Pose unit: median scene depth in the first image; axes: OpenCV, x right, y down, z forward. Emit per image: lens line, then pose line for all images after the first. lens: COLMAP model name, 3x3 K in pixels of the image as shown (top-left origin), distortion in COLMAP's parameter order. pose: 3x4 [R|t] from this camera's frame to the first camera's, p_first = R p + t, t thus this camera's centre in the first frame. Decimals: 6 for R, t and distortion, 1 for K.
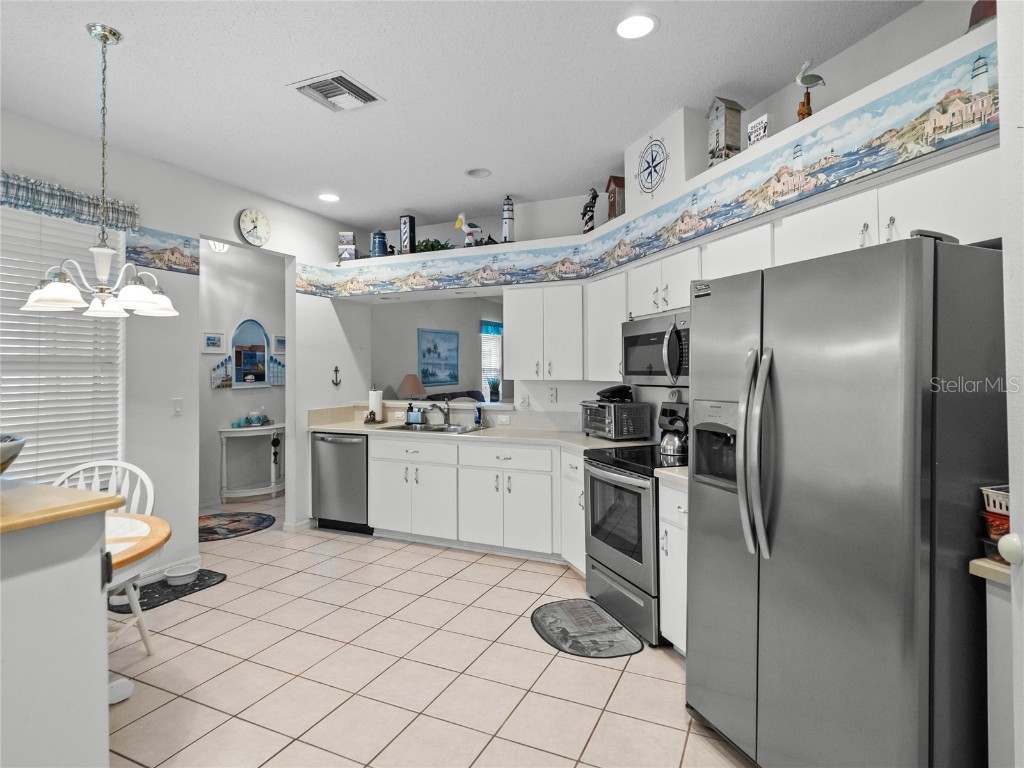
lens RADIAL K [[554.8, 0, 508.0], [0, 554.8, 390.2], [0, 0, 1]] dist [-0.000029, -0.003396]
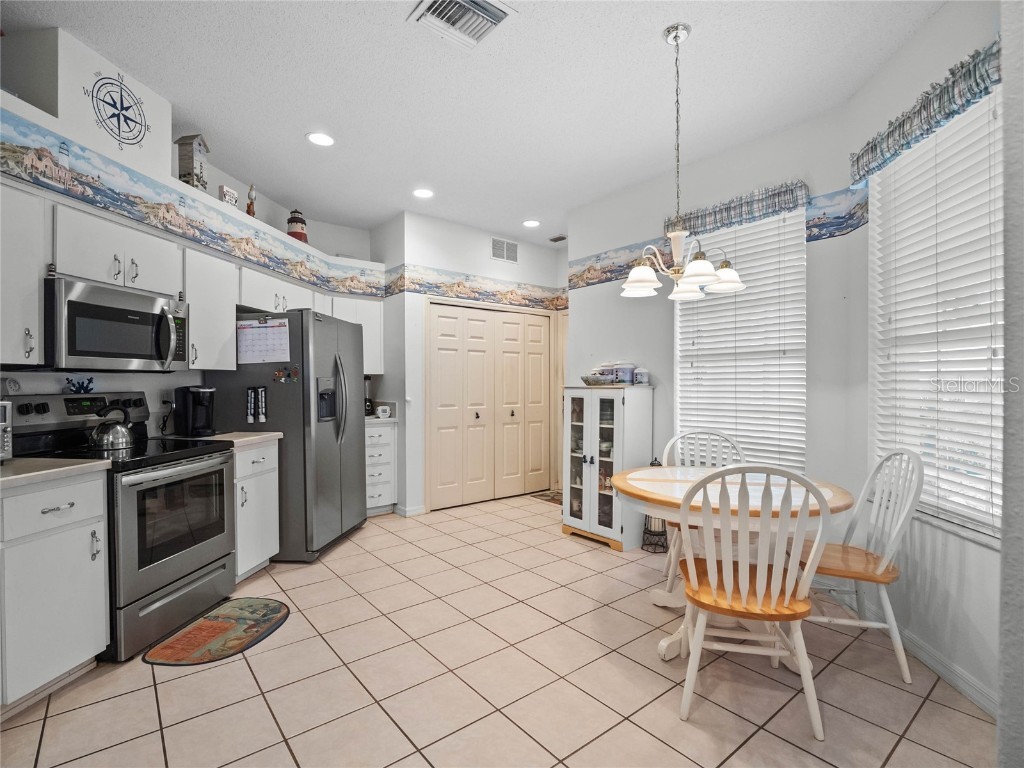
lens RADIAL K [[497.2, 0, 509.4], [0, 497.2, 389.0], [0, 0, 1]] dist [-0.005681, -0.004998]
pose [[-0.898071, -0.005883, 0.439812, -0.650690], [0.010187, 0.999364, 0.034170, 0.002768], [-0.439733, 0.035167, -0.897440, 1.516623]]
